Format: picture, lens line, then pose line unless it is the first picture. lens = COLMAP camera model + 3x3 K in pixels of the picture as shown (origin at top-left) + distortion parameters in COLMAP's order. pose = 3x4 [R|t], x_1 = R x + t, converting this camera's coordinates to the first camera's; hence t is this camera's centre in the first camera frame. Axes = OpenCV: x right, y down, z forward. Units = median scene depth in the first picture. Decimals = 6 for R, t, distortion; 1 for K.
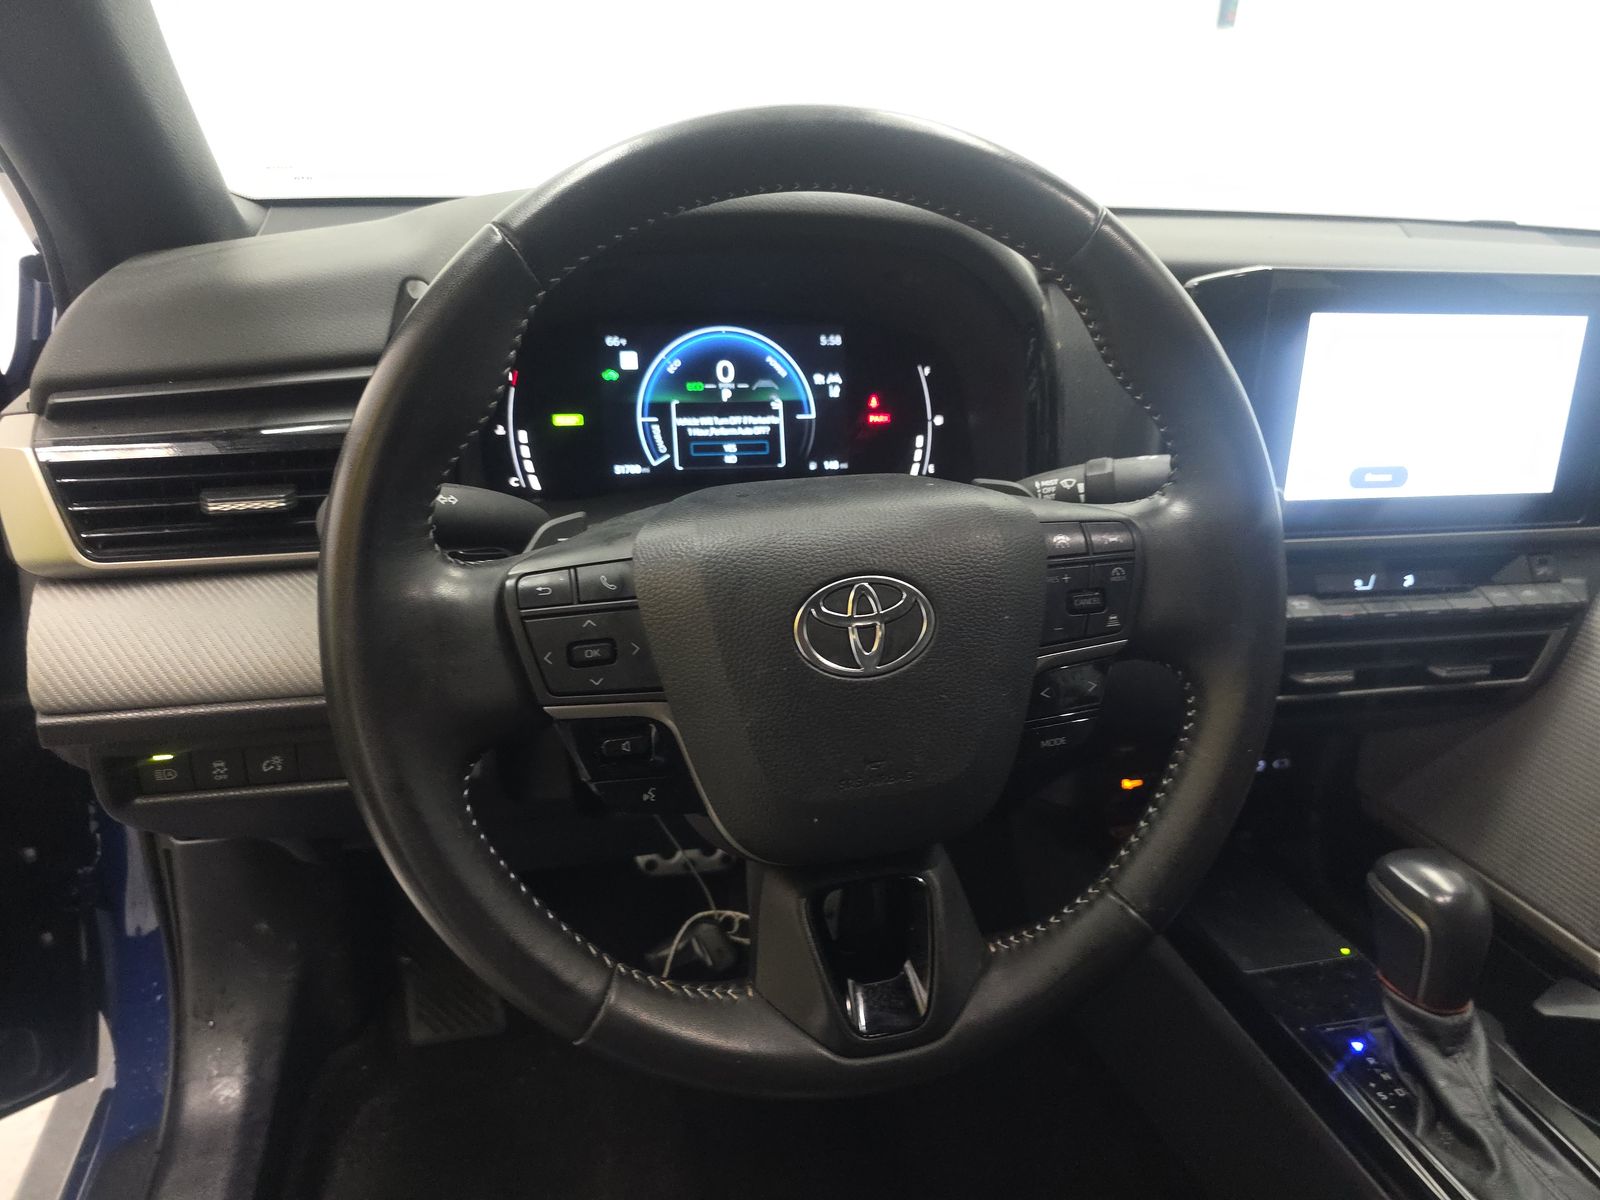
lens RADIAL K [[1081.5, 0, 771.4], [0, 1081.5, 605.0], [0, 0, 1]] dist [0.055294, -0.058673]
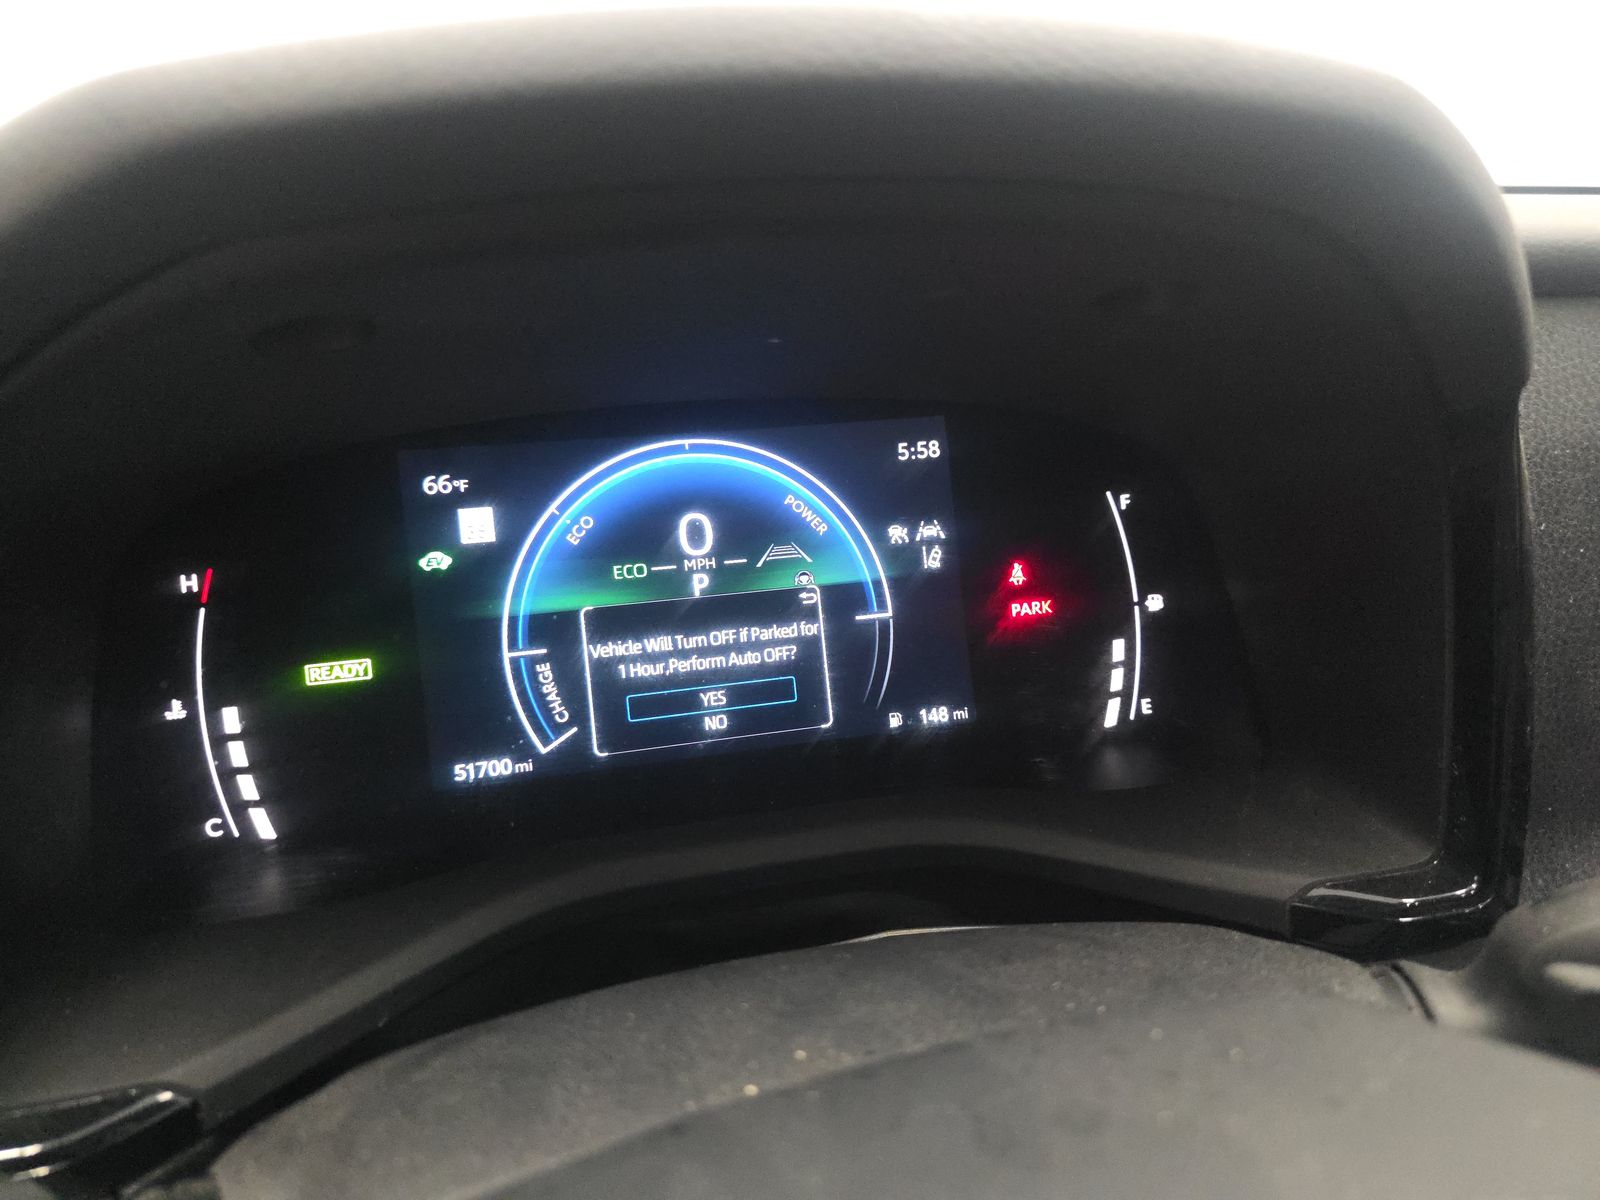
lens RADIAL K [[1081.5, 0, 791.3], [0, 1081.5, 600.0], [0, 0, 1]] dist [0.055294, -0.058673]
pose [[0.998607, -0.050302, -0.015956, 0.004090], [0.049976, 0.998546, -0.020214, -0.178644], [0.016949, 0.019388, 0.999668, 0.552378]]
